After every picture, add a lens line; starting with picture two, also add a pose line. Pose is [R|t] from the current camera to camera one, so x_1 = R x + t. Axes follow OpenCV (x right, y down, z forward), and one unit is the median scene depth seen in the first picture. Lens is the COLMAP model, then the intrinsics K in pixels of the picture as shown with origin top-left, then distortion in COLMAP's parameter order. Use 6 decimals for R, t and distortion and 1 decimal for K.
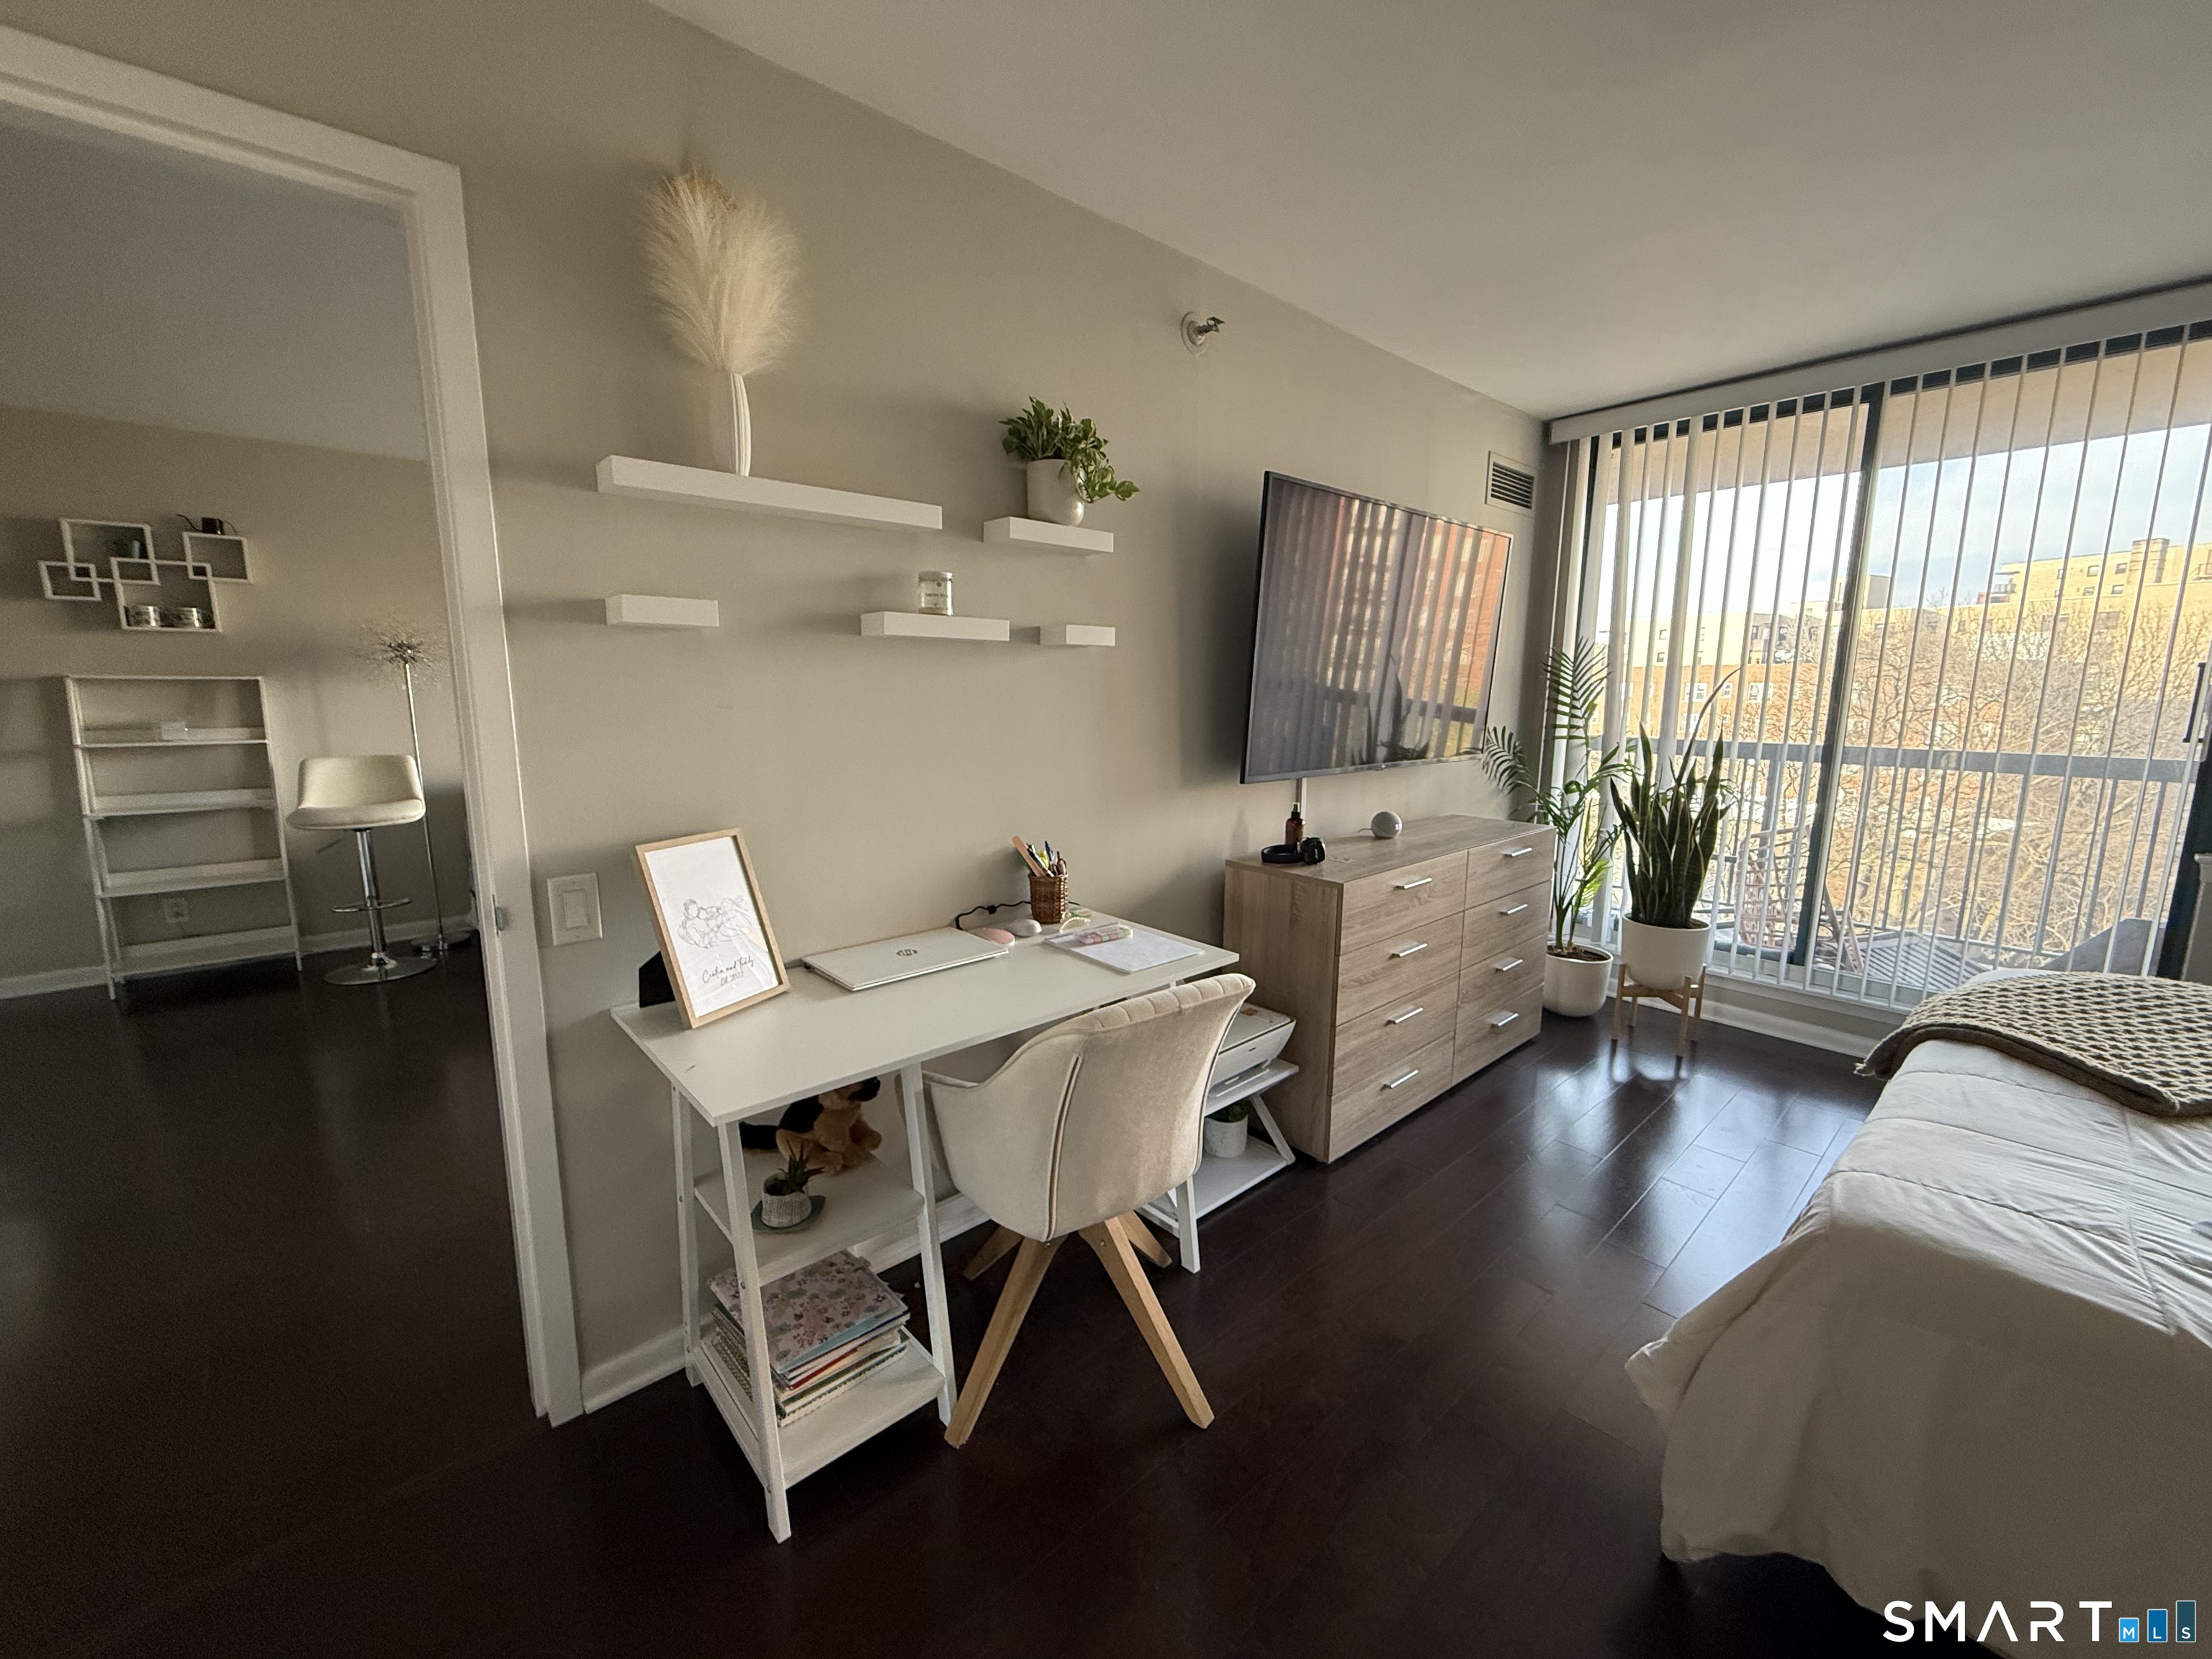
lens RADIAL K [[882.0, 0, 1101.8], [0, 882.0, 827.2], [0, 0, 1]] dist [-0.000557, 0.000466]
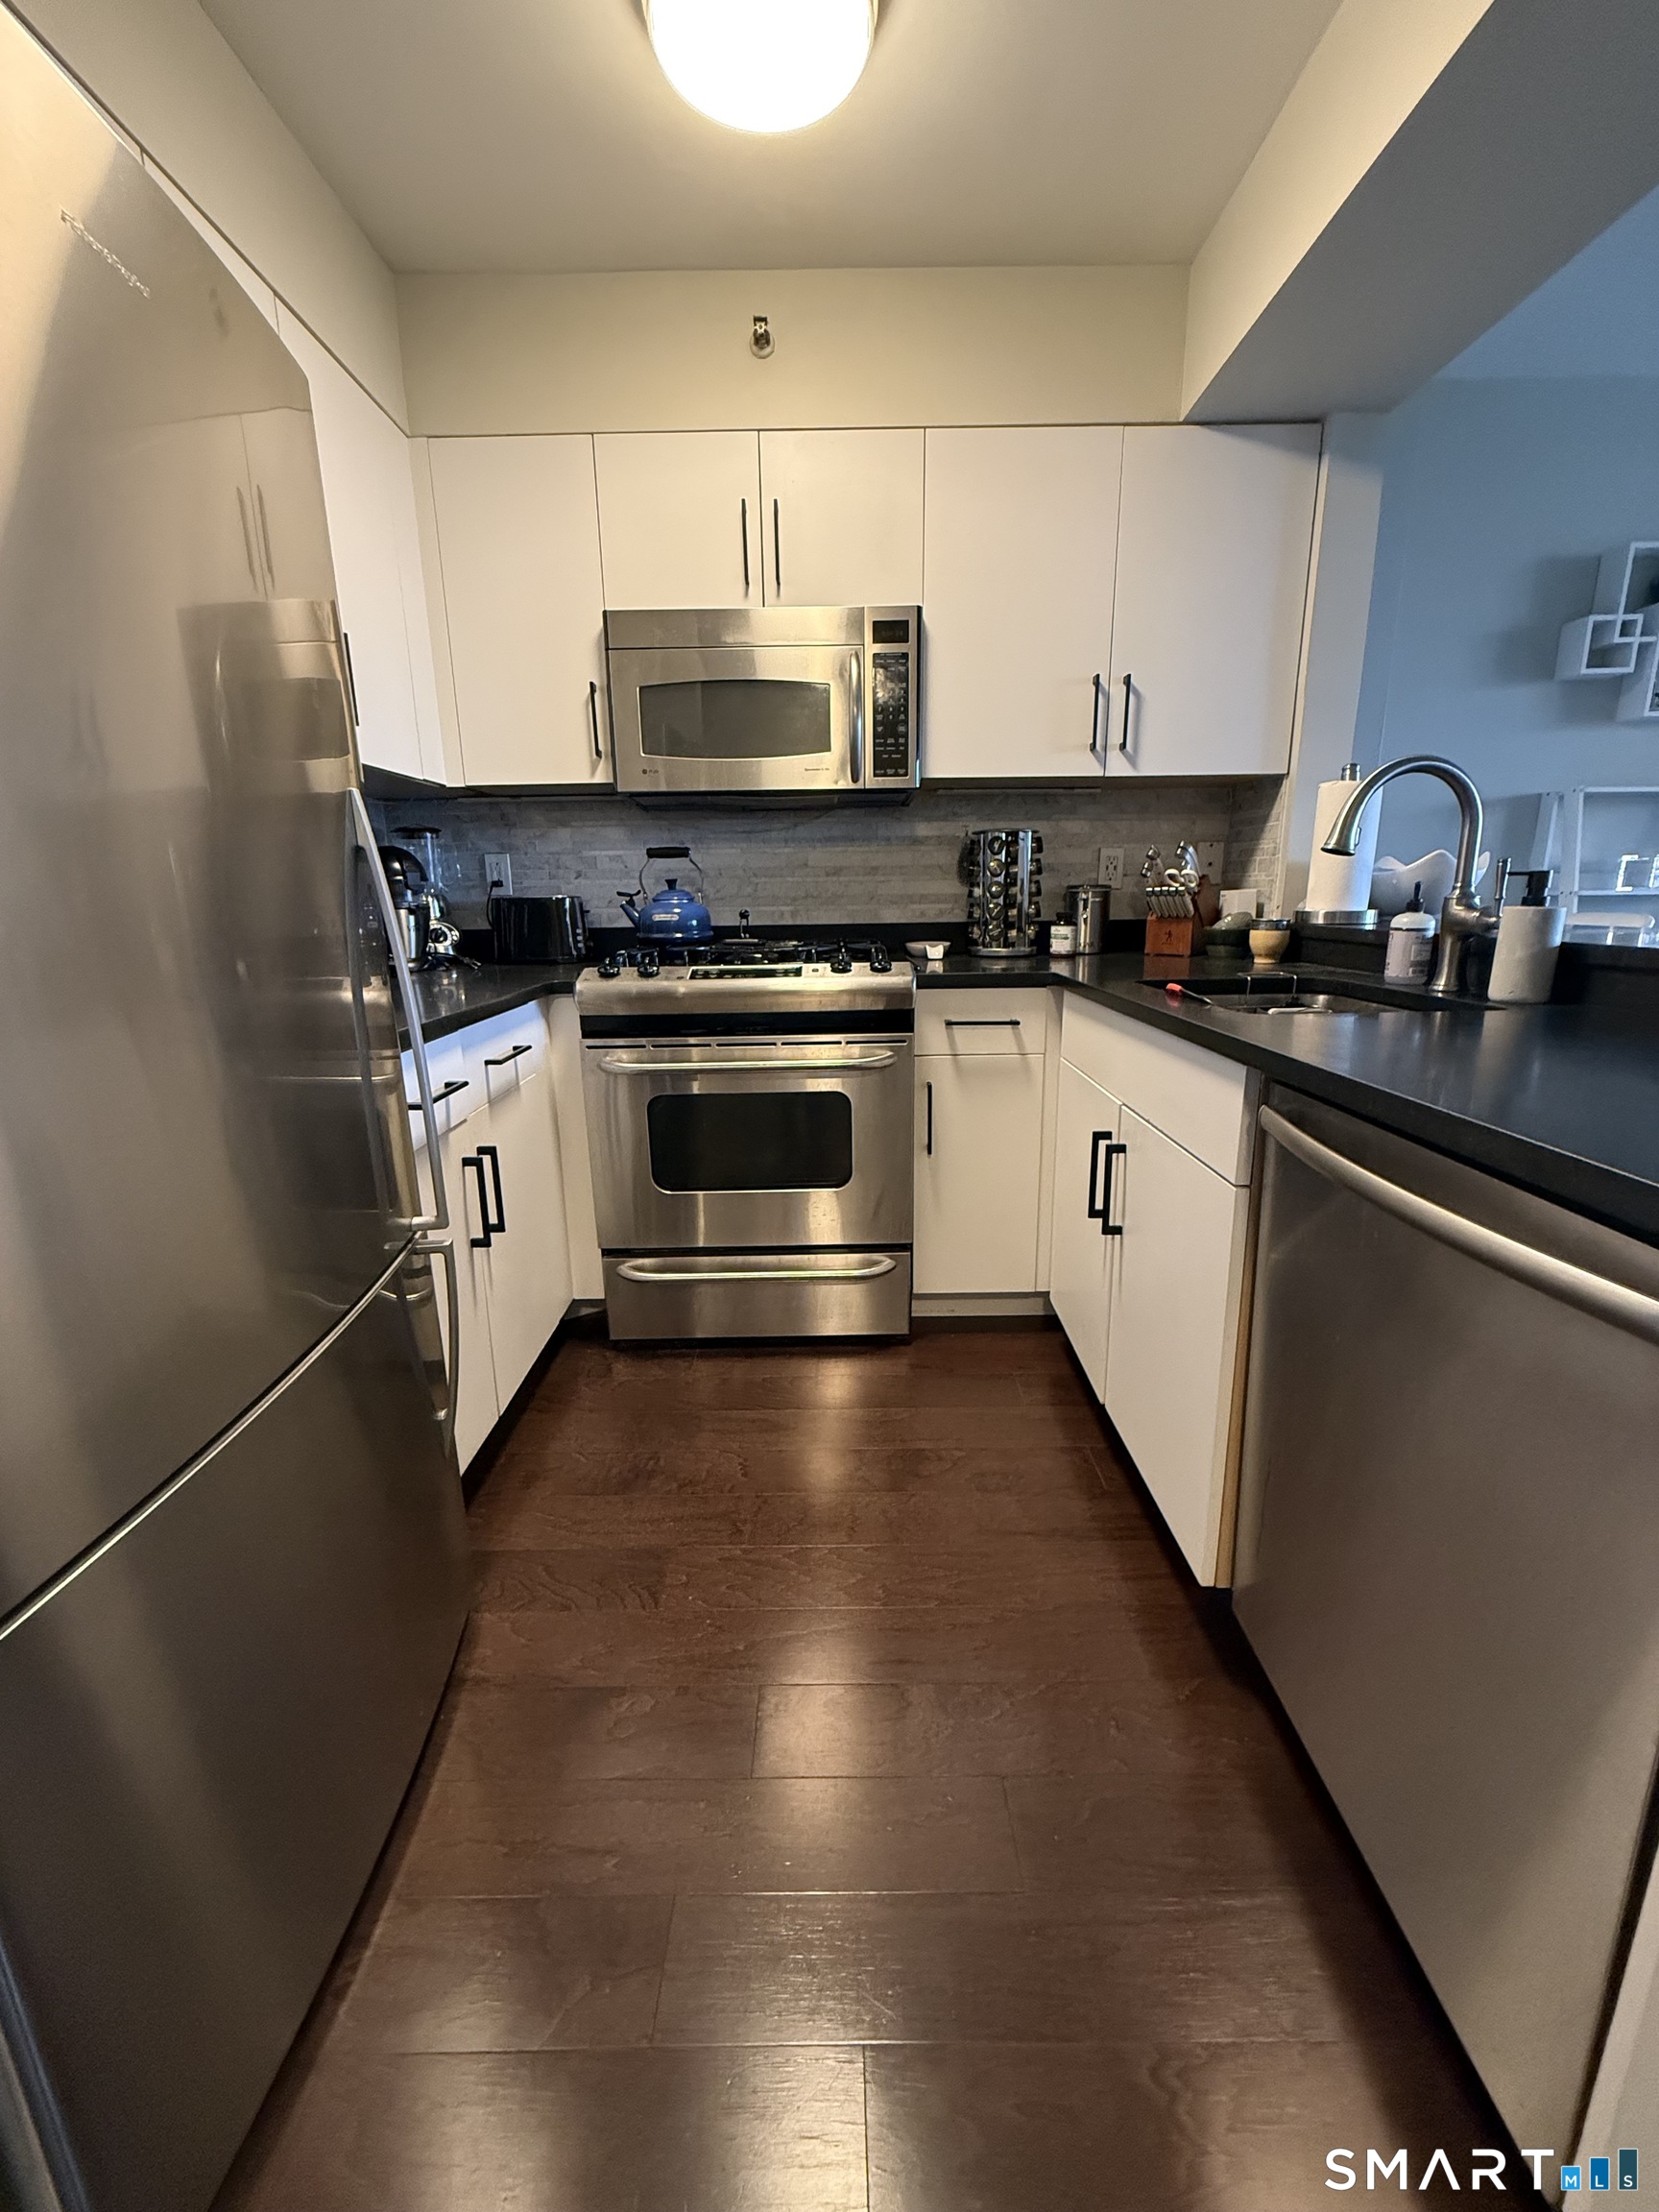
lens RADIAL K [[882.0, 0, 830.9], [0, 882.0, 1103.7], [0, 0, 1]] dist [-0.000557, 0.000466]
pose [[0.753176, 0.137193, -0.643353, -1.091815], [-0.084783, 0.990098, 0.111880, 0.044097], [0.652332, -0.029720, 0.757350, 0.081587]]
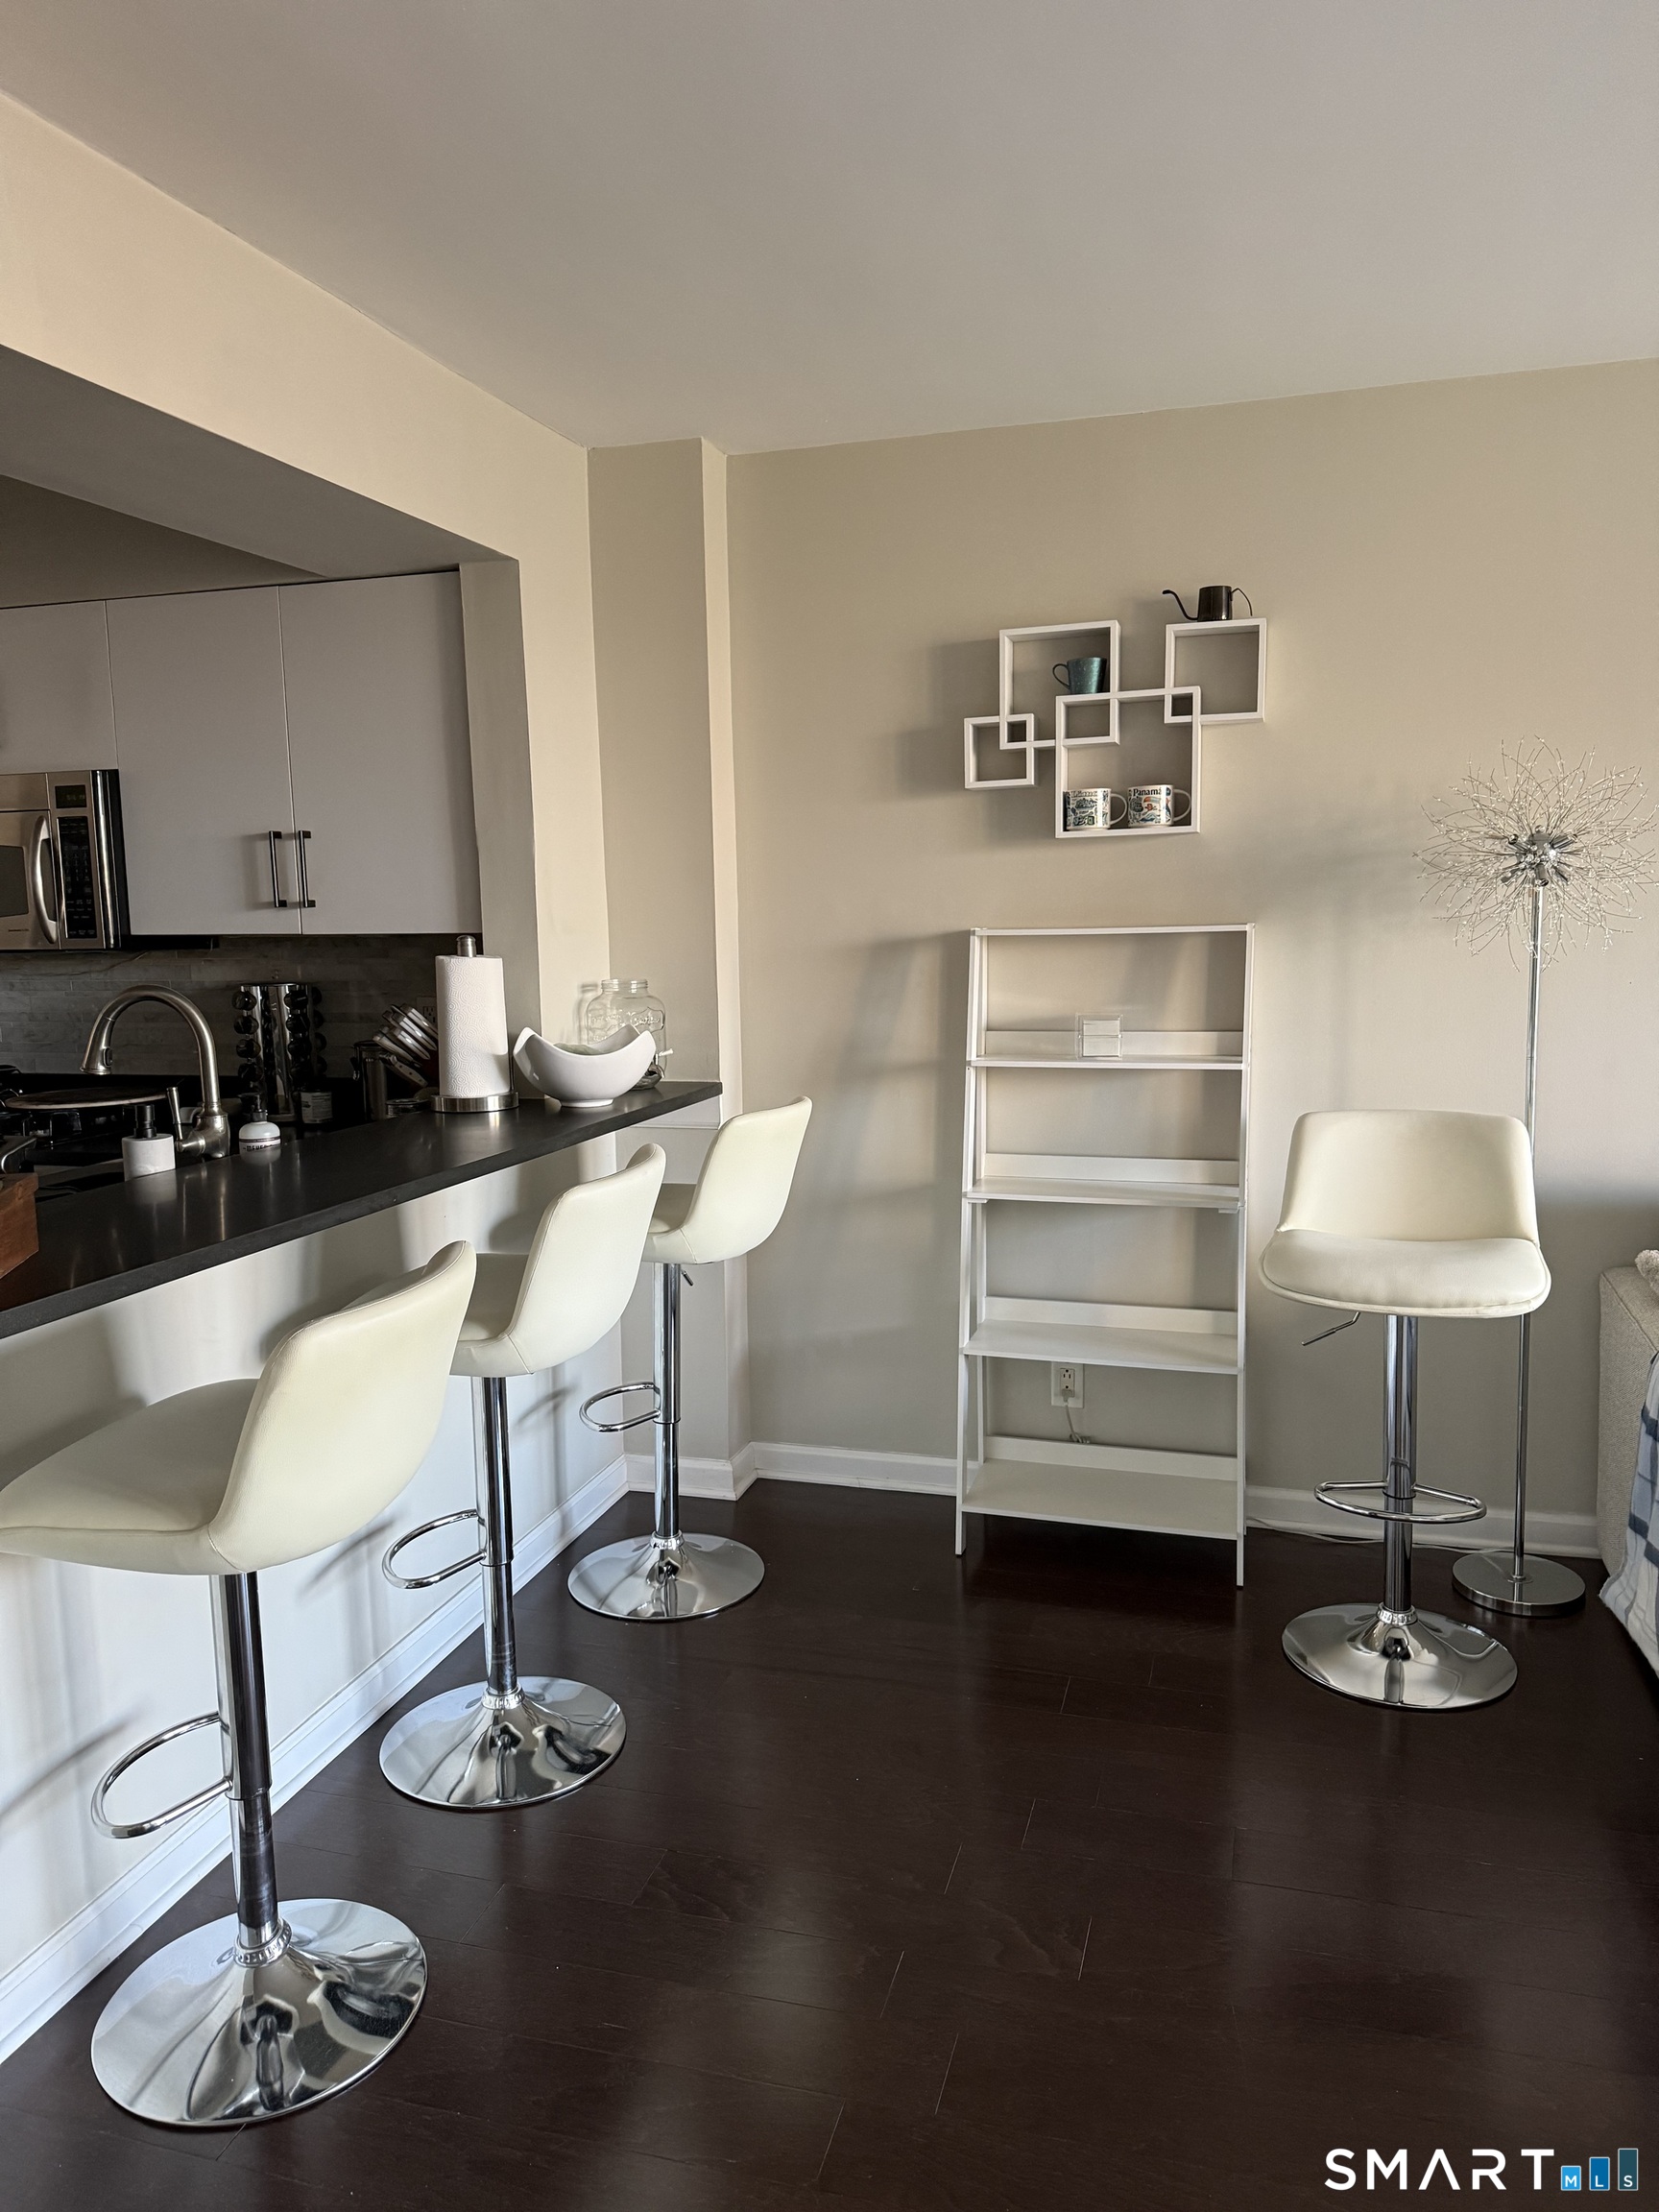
lens RADIAL K [[1536.0, 0, 822.5], [0, 1536.0, 1102.7], [0, 0, 1]] dist [0.149781, -0.301688]
pose [[0.533420, 0.092911, -0.840732, -0.410917], [-0.112571, 0.992905, 0.038305, -0.090238], [0.838326, 0.074209, 0.540095, 0.410158]]
